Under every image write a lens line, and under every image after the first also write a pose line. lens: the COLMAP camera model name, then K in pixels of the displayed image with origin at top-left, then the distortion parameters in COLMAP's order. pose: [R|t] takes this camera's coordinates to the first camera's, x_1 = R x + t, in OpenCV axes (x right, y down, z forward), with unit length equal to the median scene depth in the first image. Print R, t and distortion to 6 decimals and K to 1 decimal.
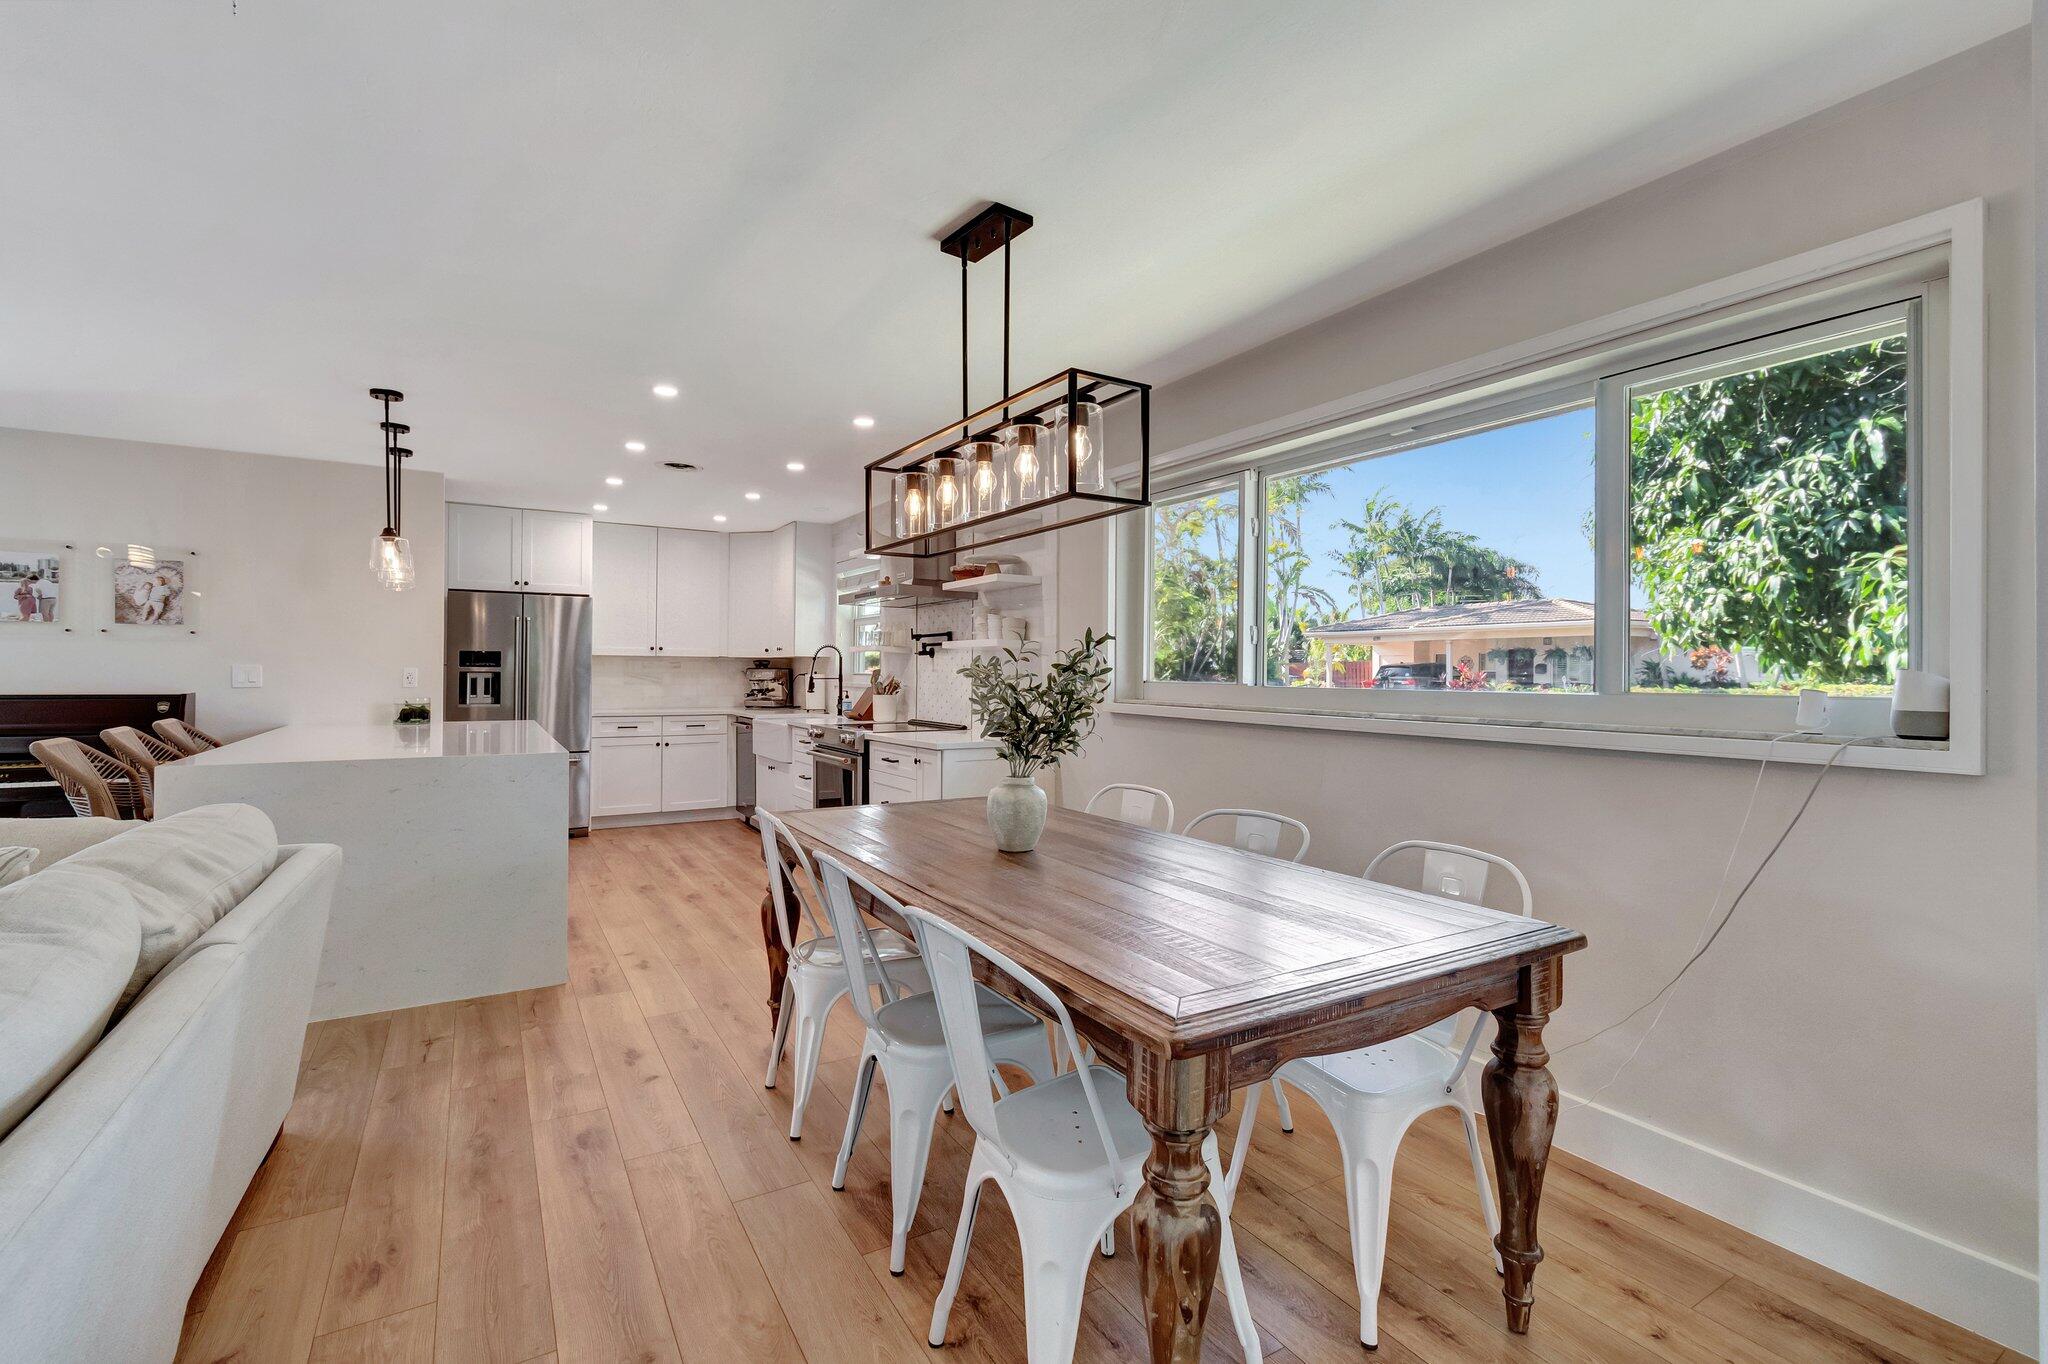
lens RADIAL K [[911.4, 0, 1027.7], [0, 911.4, 684.1], [0, 0, 1]] dist [0.001272, -0.001000]
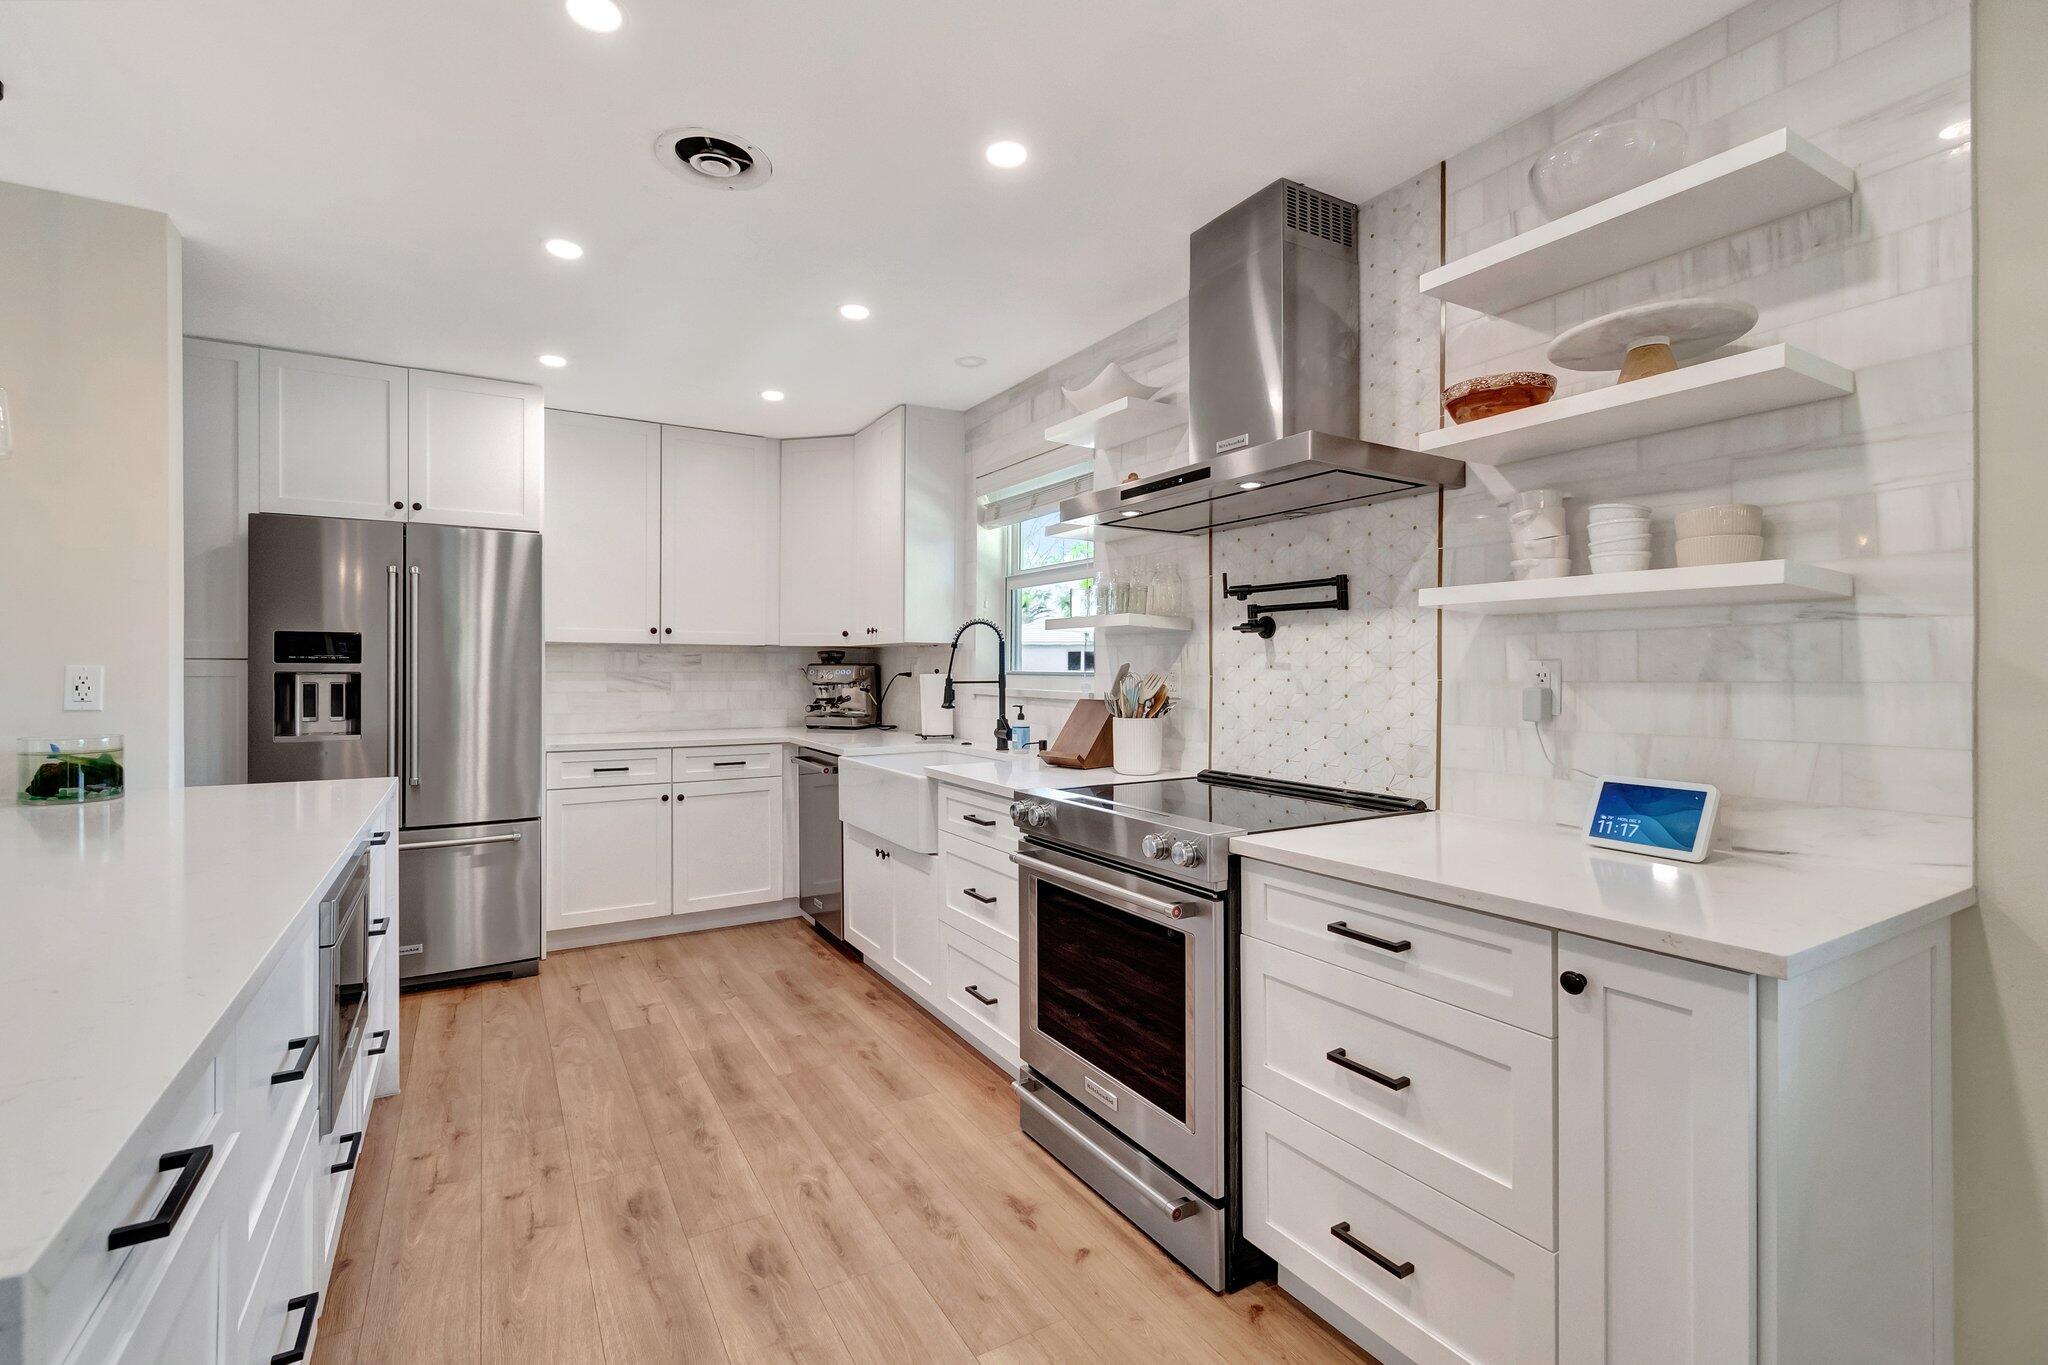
lens RADIAL K [[911.4, 0, 1019.5], [0, 911.4, 679.7], [0, 0, 1]] dist [0.001272, -0.001000]
pose [[0.999927, -0.003989, -0.011380, -0.197558], [0.003989, 0.999992, -0.000034, -0.007590], [0.011380, -0.000011, 0.999935, 0.483519]]
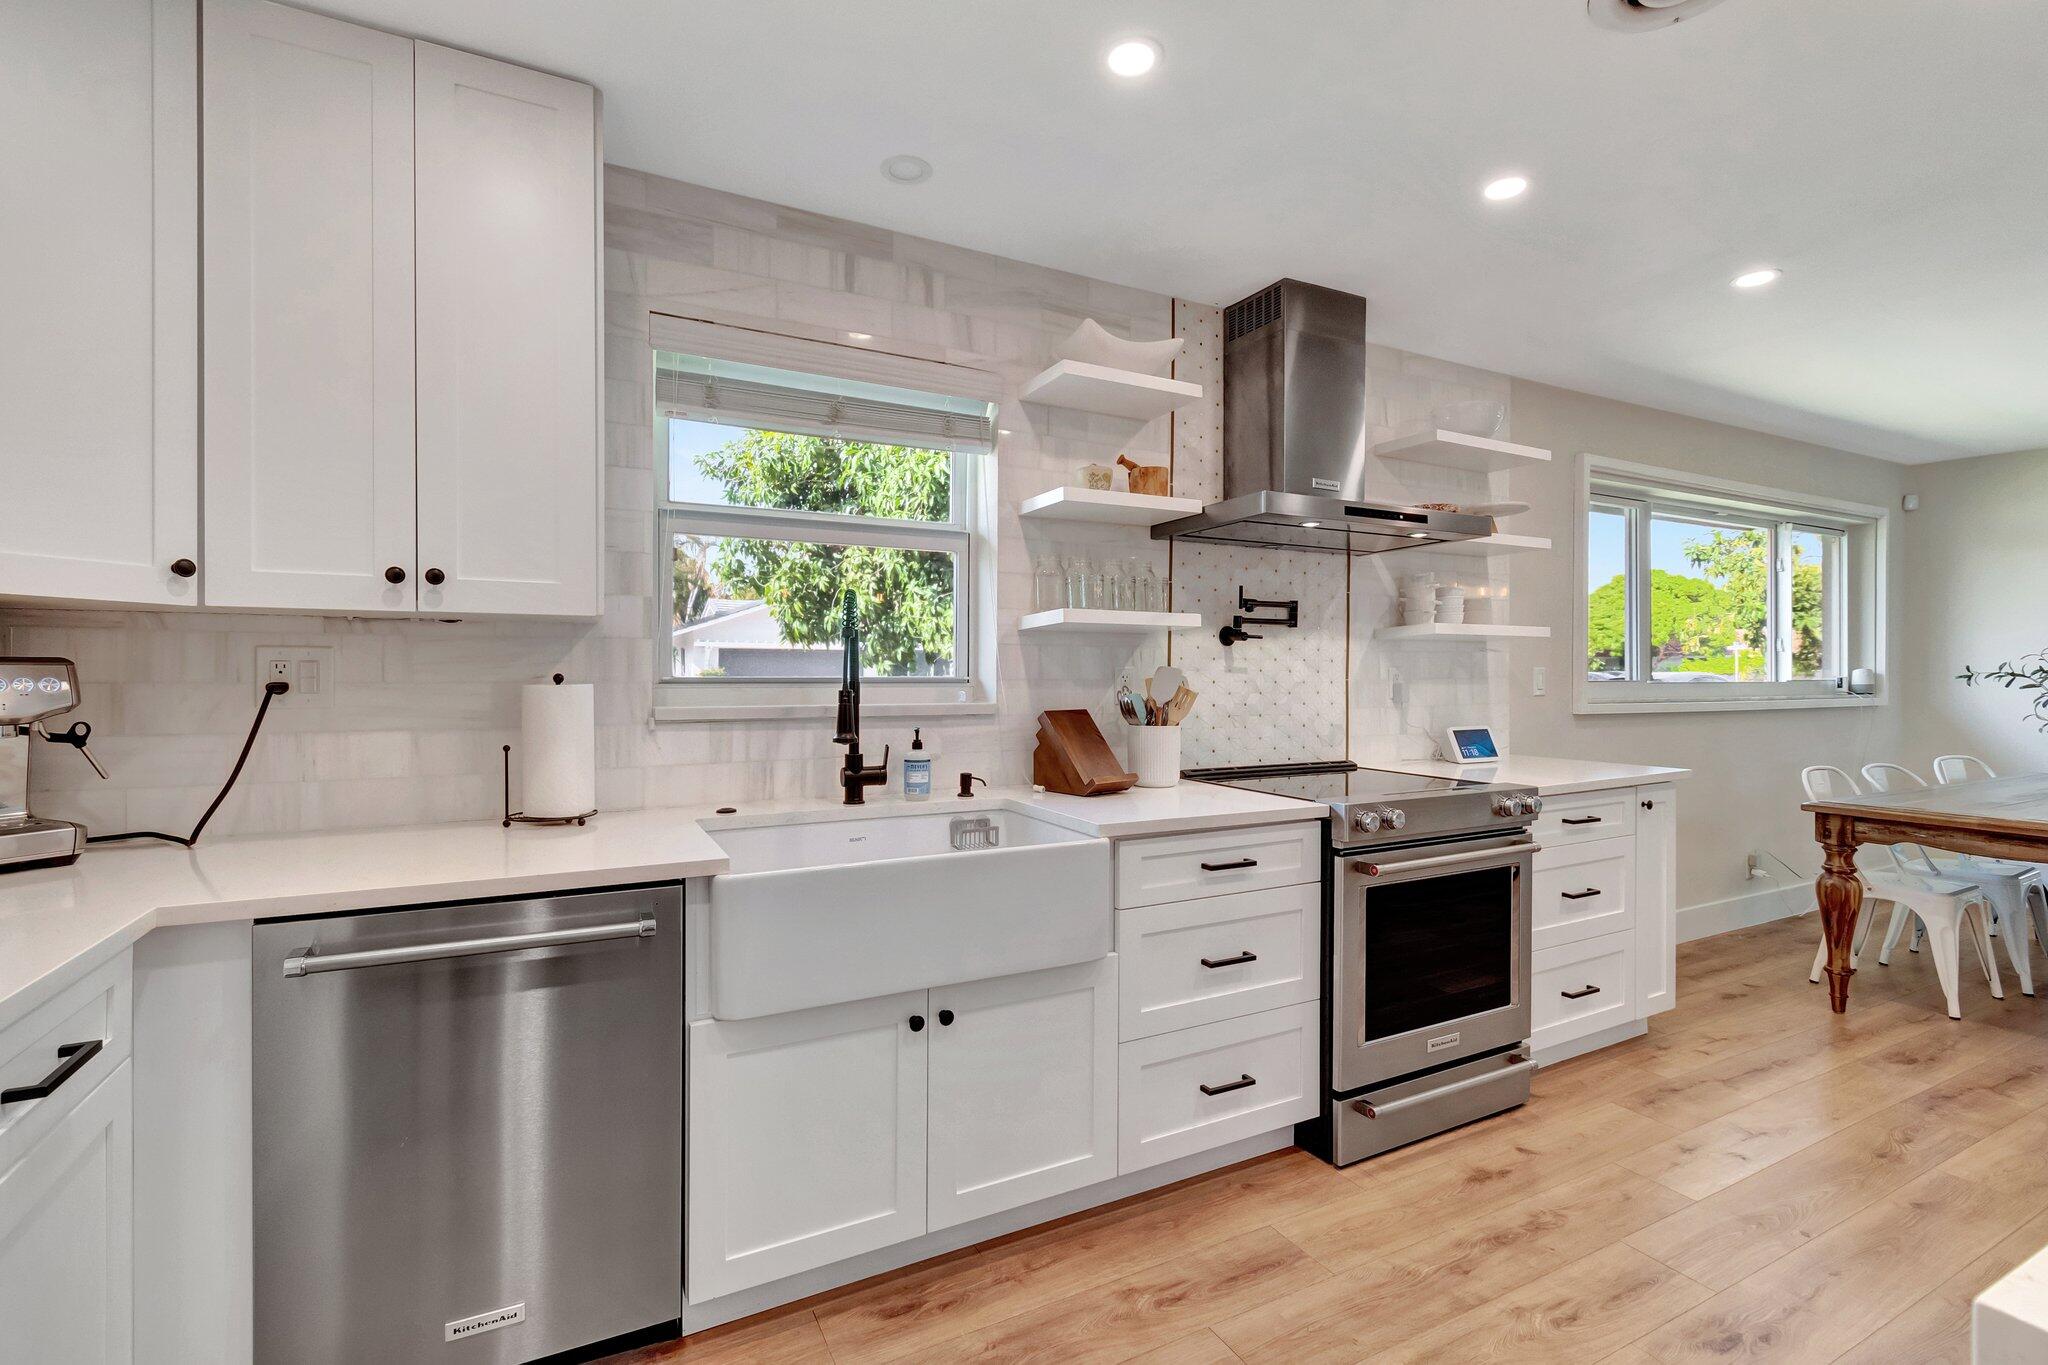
lens RADIAL K [[911.4, 0, 1009.4], [0, 911.4, 677.2], [0, 0, 1]] dist [0.001272, -0.001000]
pose [[0.071590, -0.012301, 0.997358, -0.559626], [0.010833, 0.999875, 0.011554, -0.015984], [-0.997375, 0.009978, 0.071714, 0.961679]]
